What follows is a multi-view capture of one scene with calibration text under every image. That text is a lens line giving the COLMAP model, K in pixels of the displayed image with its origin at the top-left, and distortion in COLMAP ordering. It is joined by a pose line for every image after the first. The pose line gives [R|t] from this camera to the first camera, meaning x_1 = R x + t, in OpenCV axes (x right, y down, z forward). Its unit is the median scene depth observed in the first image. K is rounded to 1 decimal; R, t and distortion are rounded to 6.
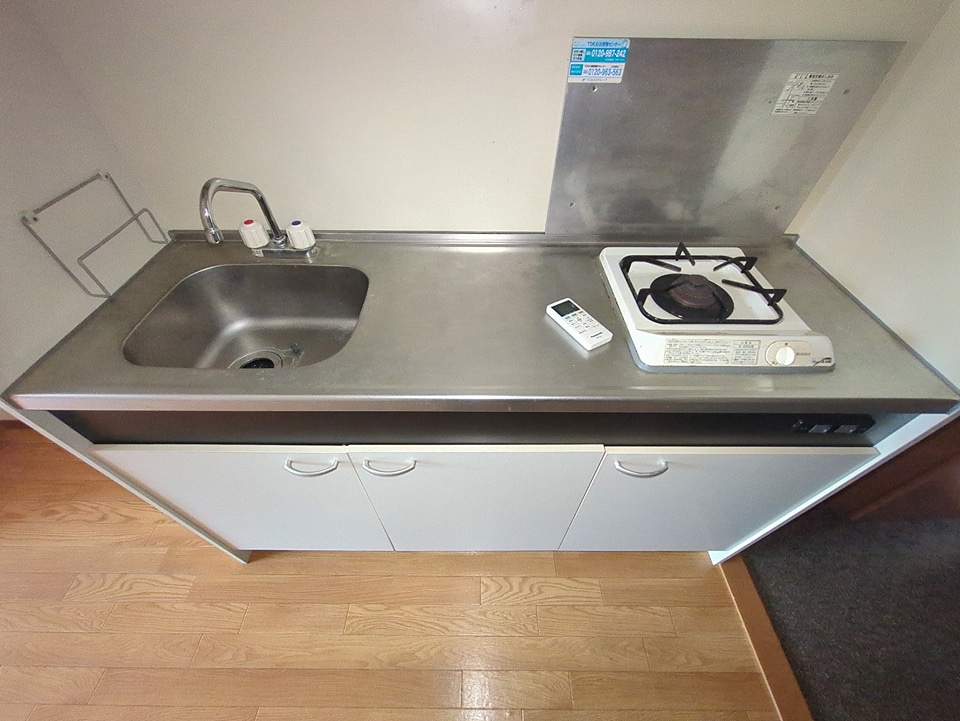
lens RADIAL K [[378.2, 0, 480.0], [0, 378.2, 360.5], [0, 0, 1]] dist [-0.007554, 0.003444]
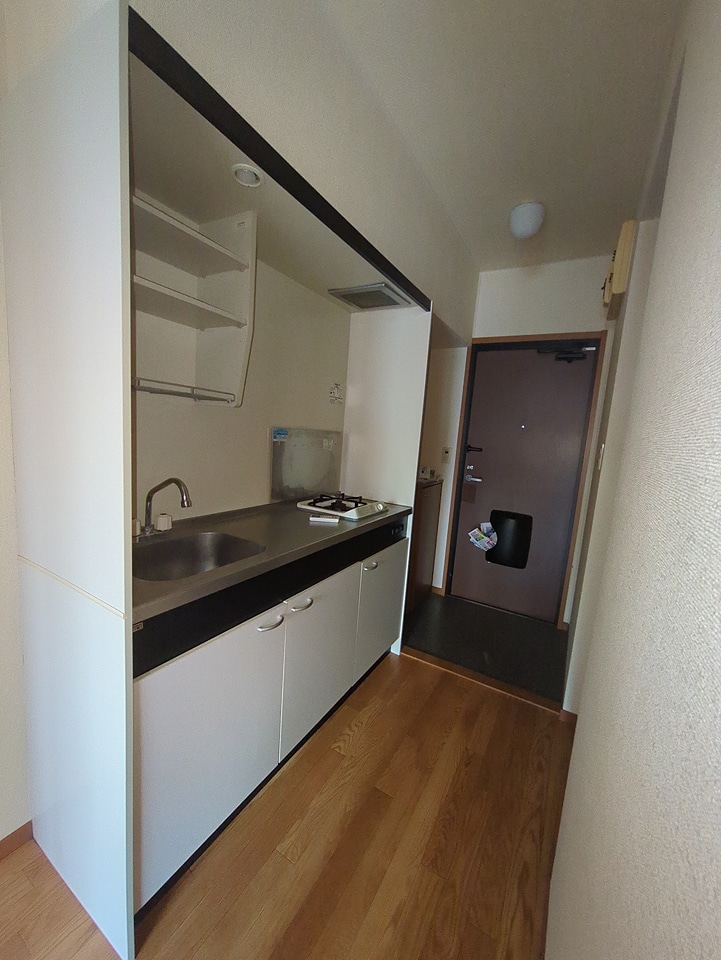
lens RADIAL K [[378.2, 0, 358.4], [0, 378.2, 481.3], [0, 0, 1]] dist [-0.007554, 0.003444]
pose [[0.505369, -0.084353, 0.858770, -1.635743], [0.576529, 0.773491, -0.263300, 0.459708], [-0.642041, 0.628169, 0.439530, -0.308036]]
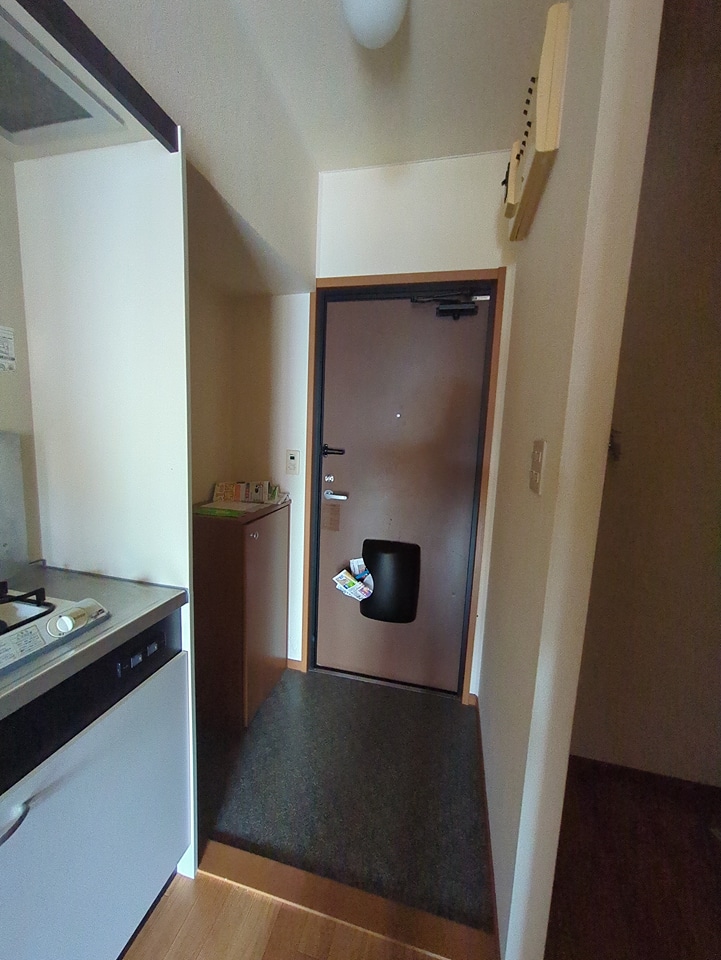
lens RADIAL K [[378.2, 0, 358.4], [0, 378.2, 481.3], [0, 0, 1]] dist [-0.007554, 0.003444]
pose [[0.239682, -0.122248, 0.963124, -0.048777], [0.676760, 0.732326, -0.075465, 0.321599], [-0.696095, 0.669891, 0.258258, -0.218220]]
